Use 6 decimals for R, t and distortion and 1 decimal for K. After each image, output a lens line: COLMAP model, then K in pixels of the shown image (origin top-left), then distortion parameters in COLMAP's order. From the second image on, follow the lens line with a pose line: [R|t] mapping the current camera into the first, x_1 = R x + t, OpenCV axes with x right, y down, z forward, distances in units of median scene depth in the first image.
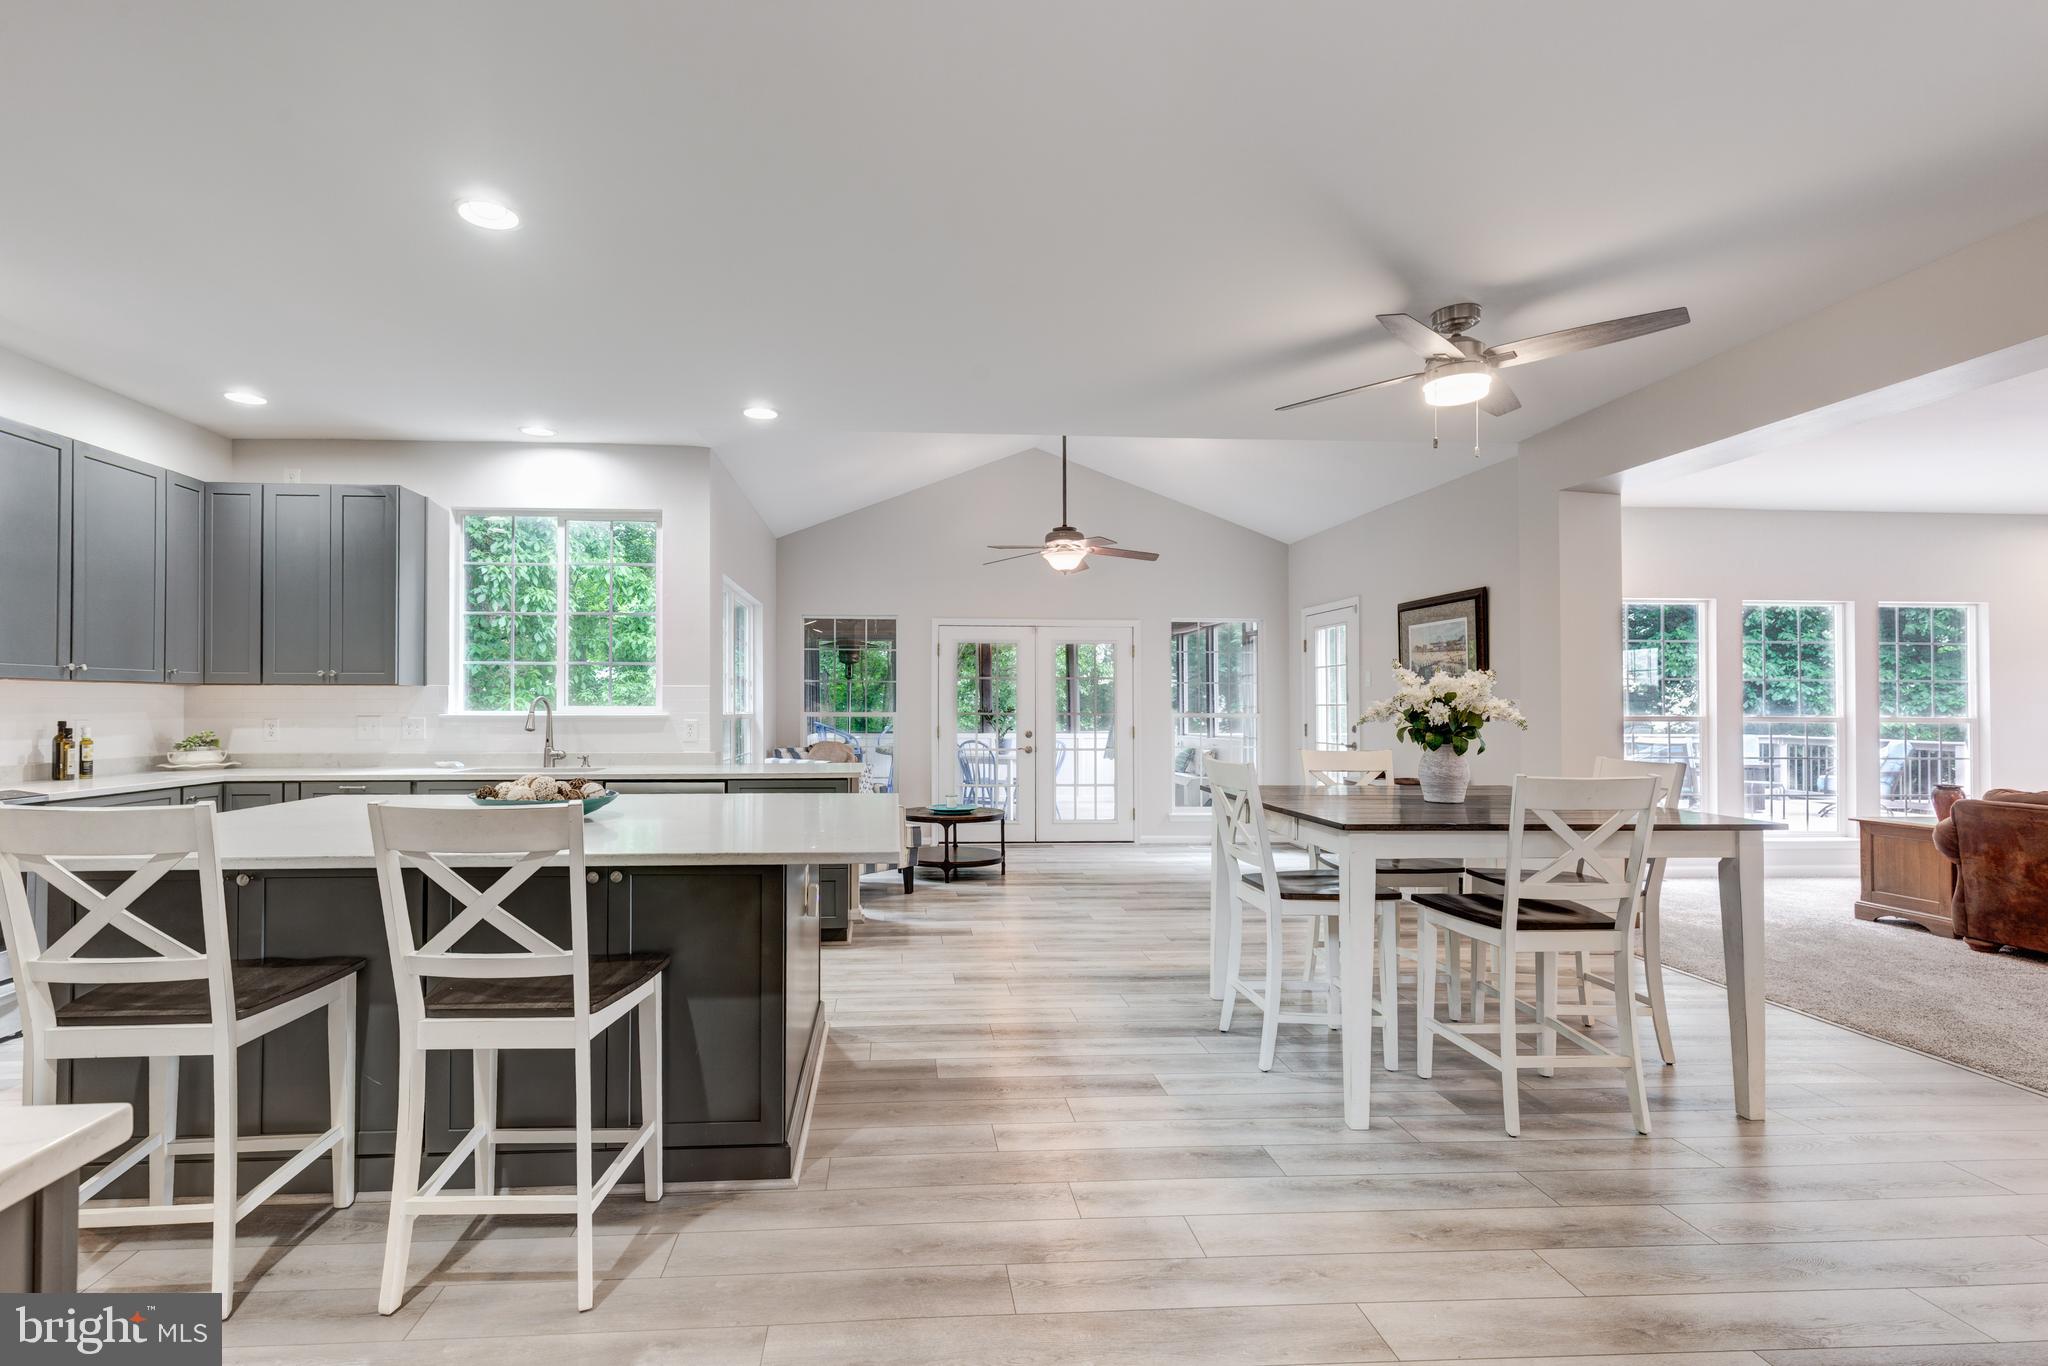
lens RADIAL K [[946.4, 0, 954.5], [0, 946.4, 725.9], [0, 0, 1]] dist [0.005544, -0.000474]
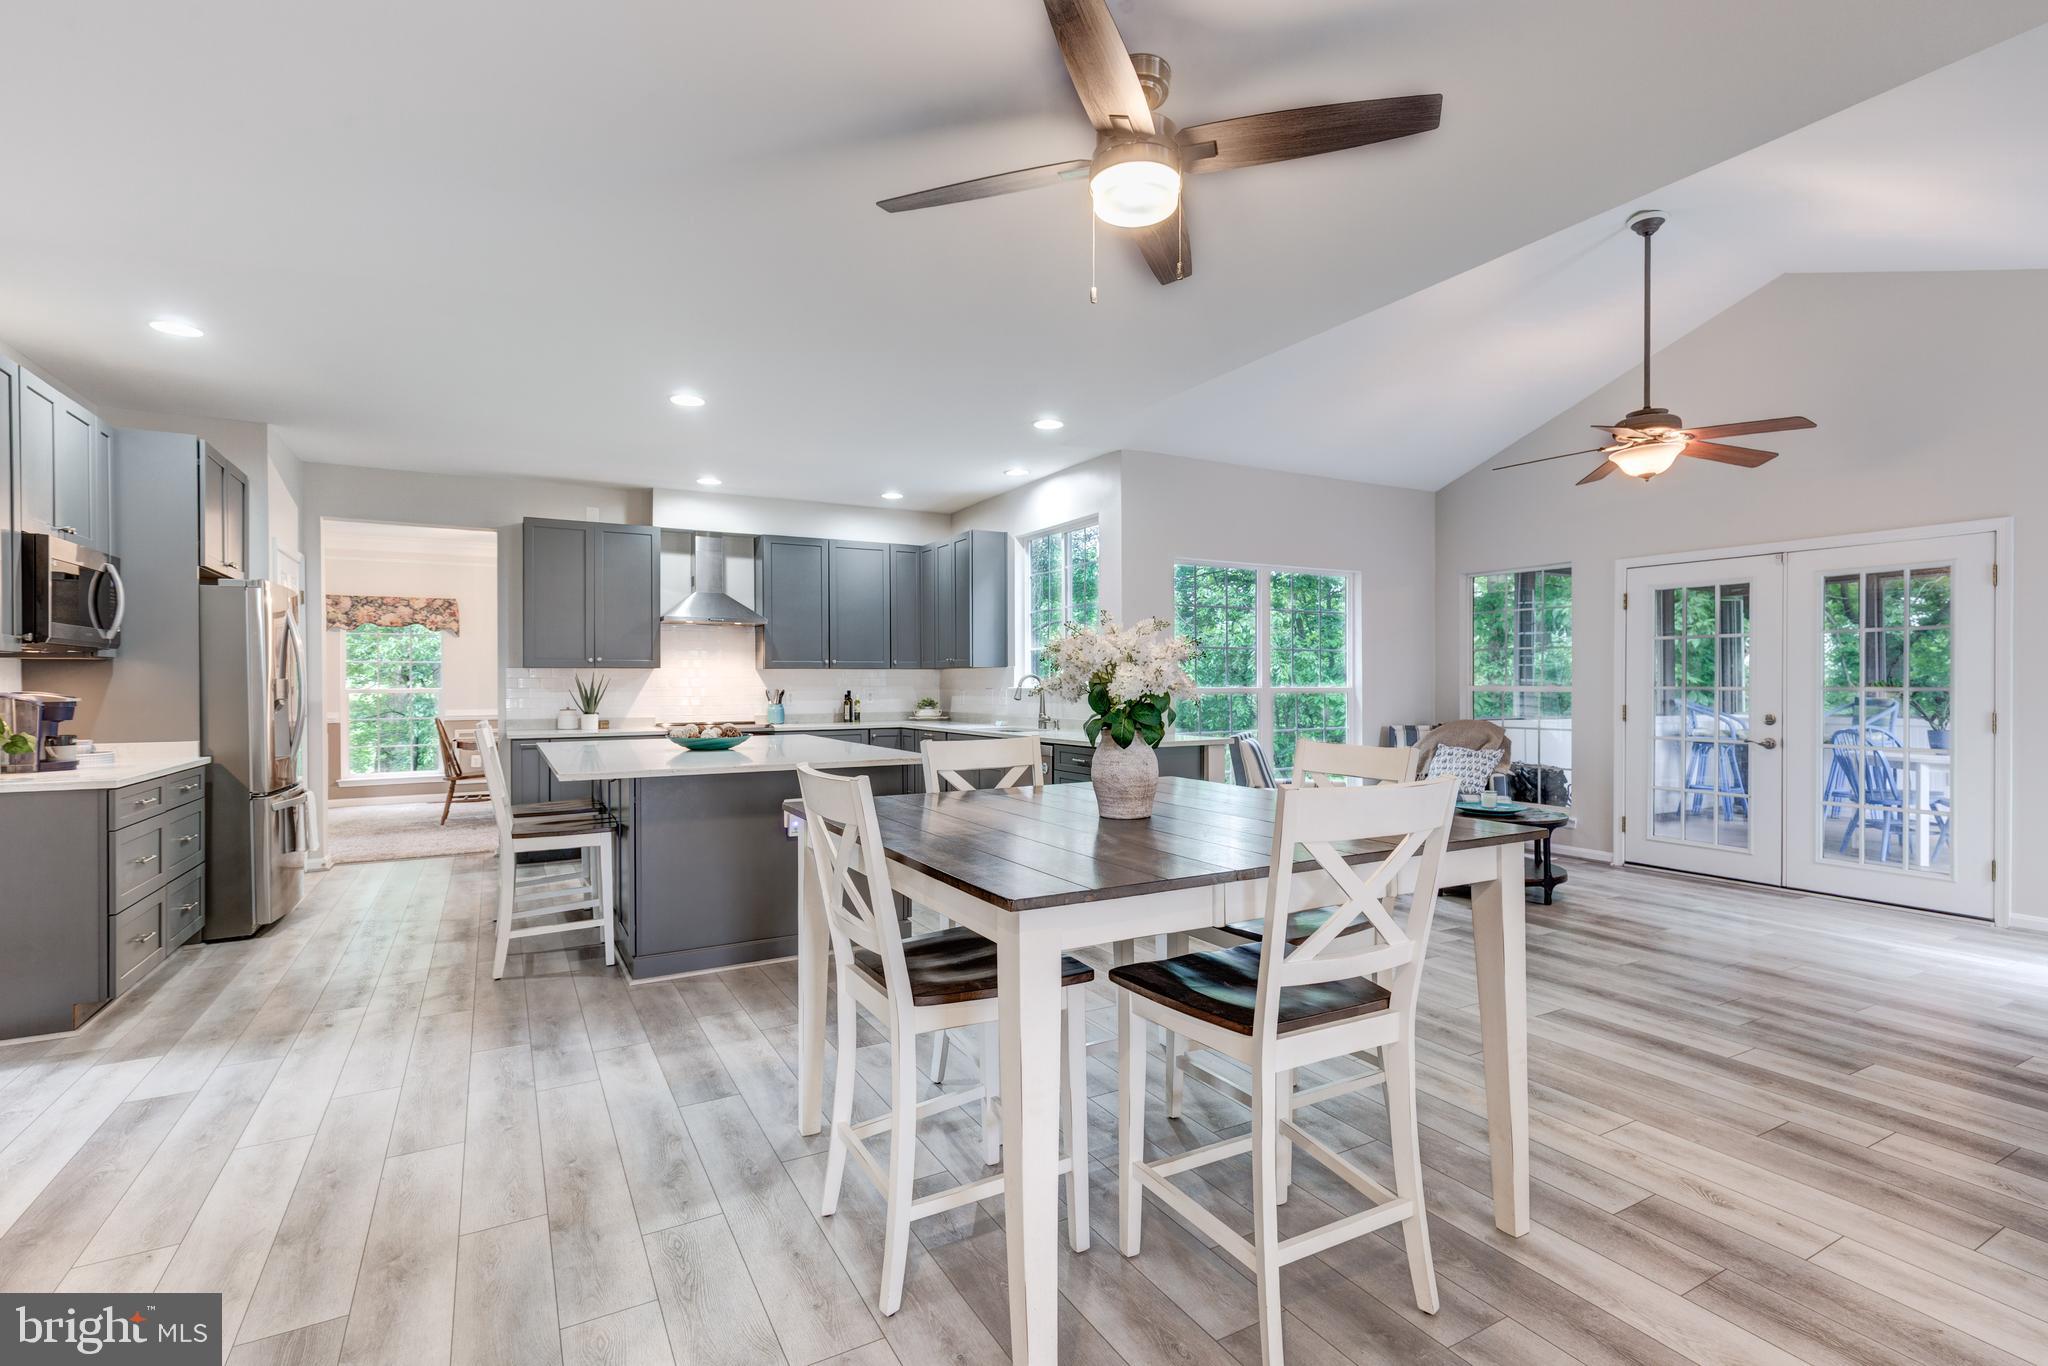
lens RADIAL K [[946.4, 0, 1006.5], [0, 946.4, 680.1], [0, 0, 1]] dist [0.005544, -0.000474]
pose [[0.432064, -0.005669, -0.901825, 0.913813], [-0.013145, 0.999834, -0.012583, -0.006413], [0.901747, 0.017291, 0.431918, 0.520511]]
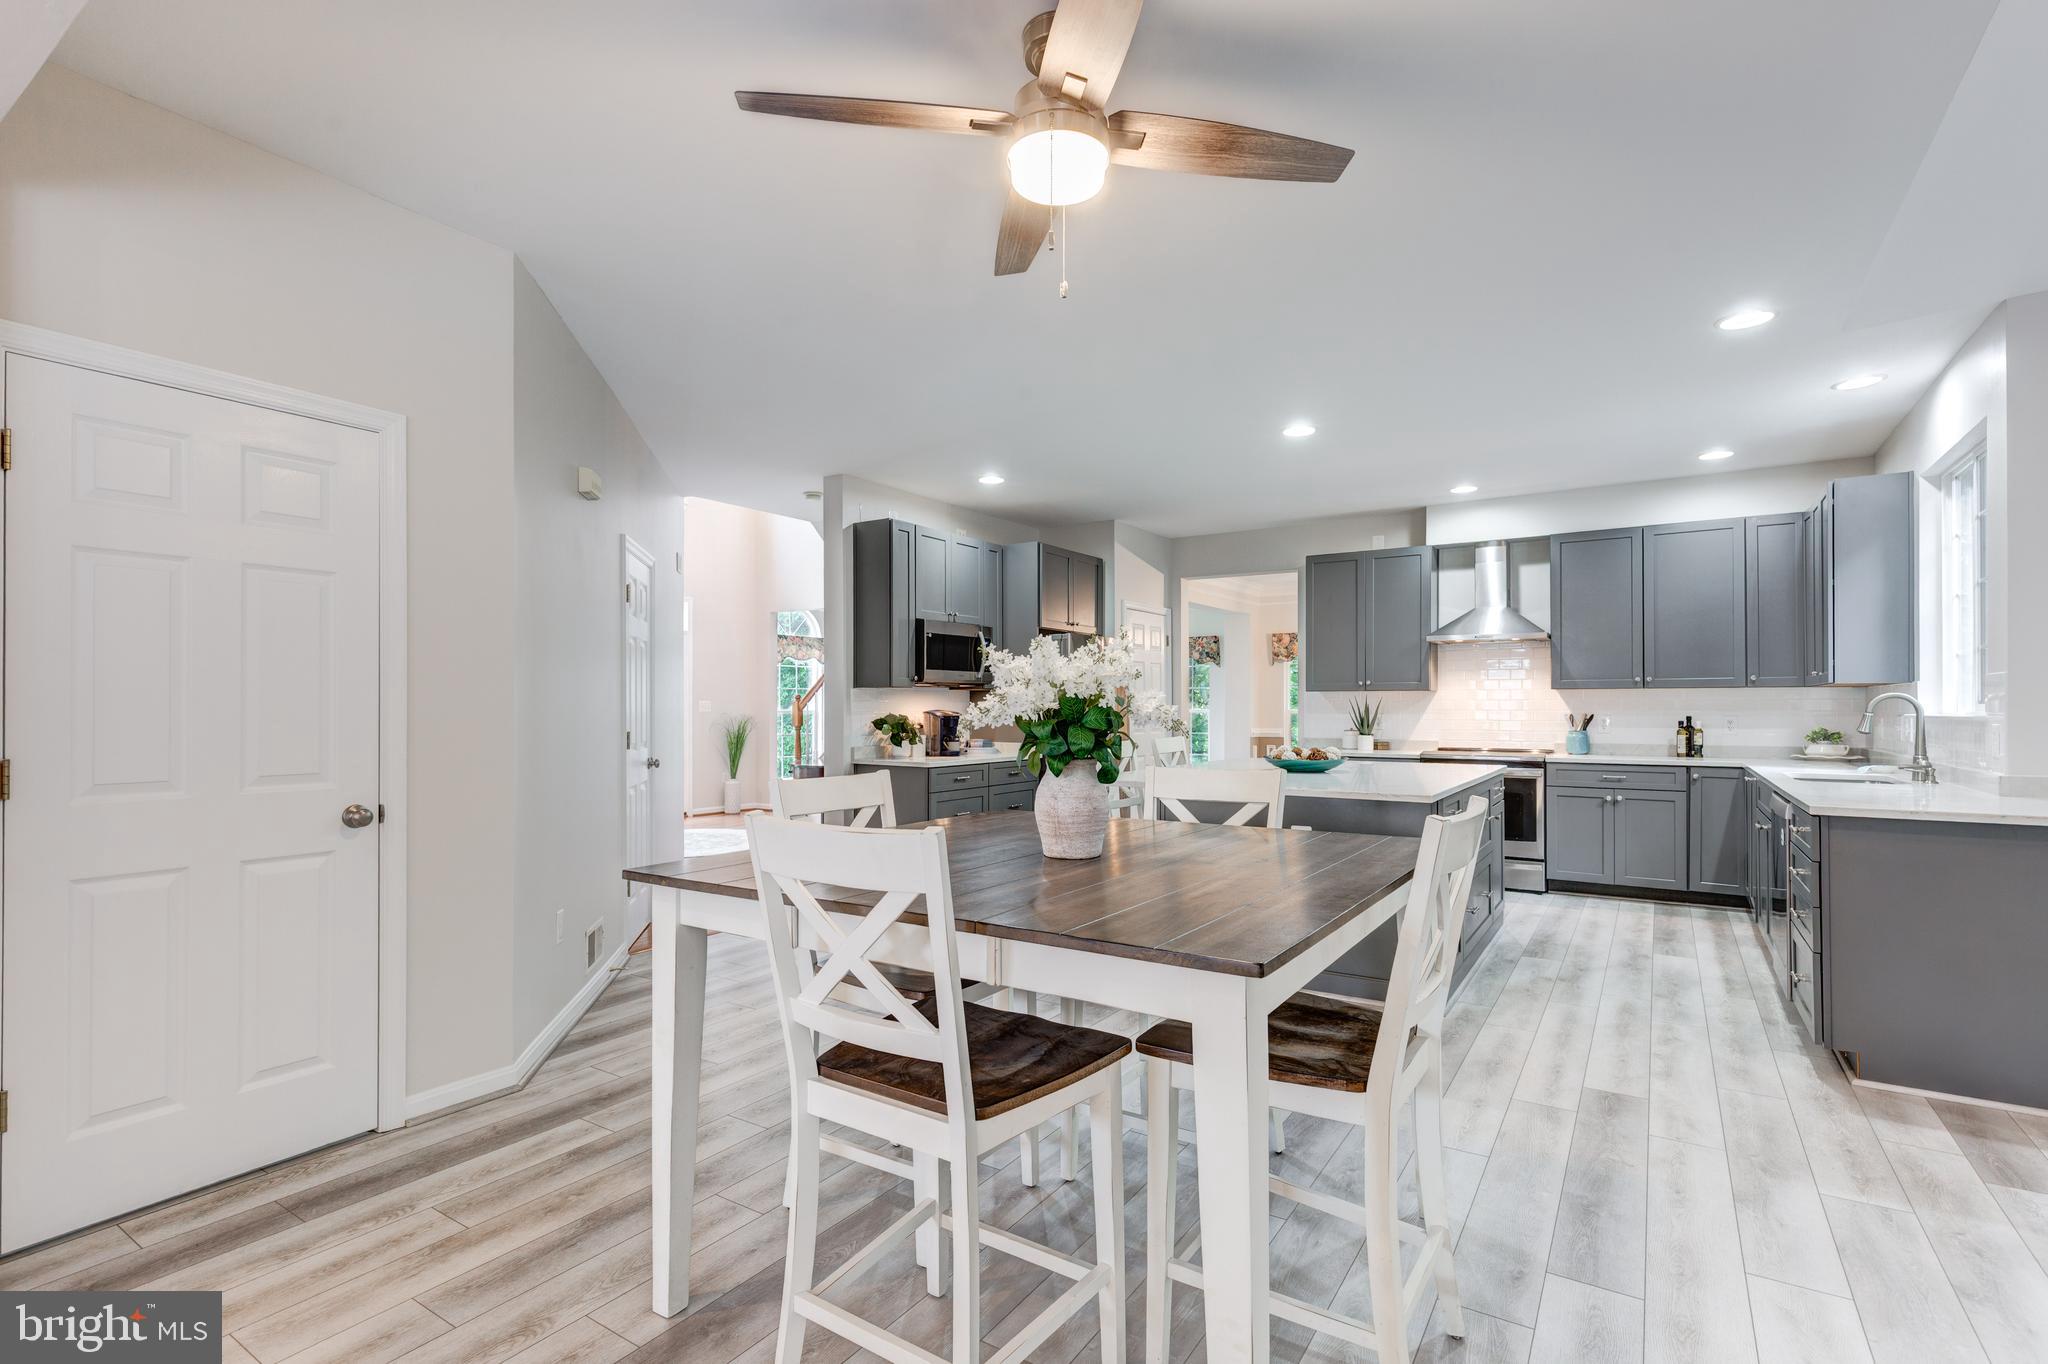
lens RADIAL K [[946.4, 0, 1033.5], [0, 946.4, 696.1], [0, 0, 1]] dist [0.005544, -0.000474]
pose [[-0.594100, -0.010345, -0.804325, 0.855429], [-0.016523, 0.999863, -0.000655, -0.018379], [0.804222, 0.012901, -0.594190, 1.129962]]
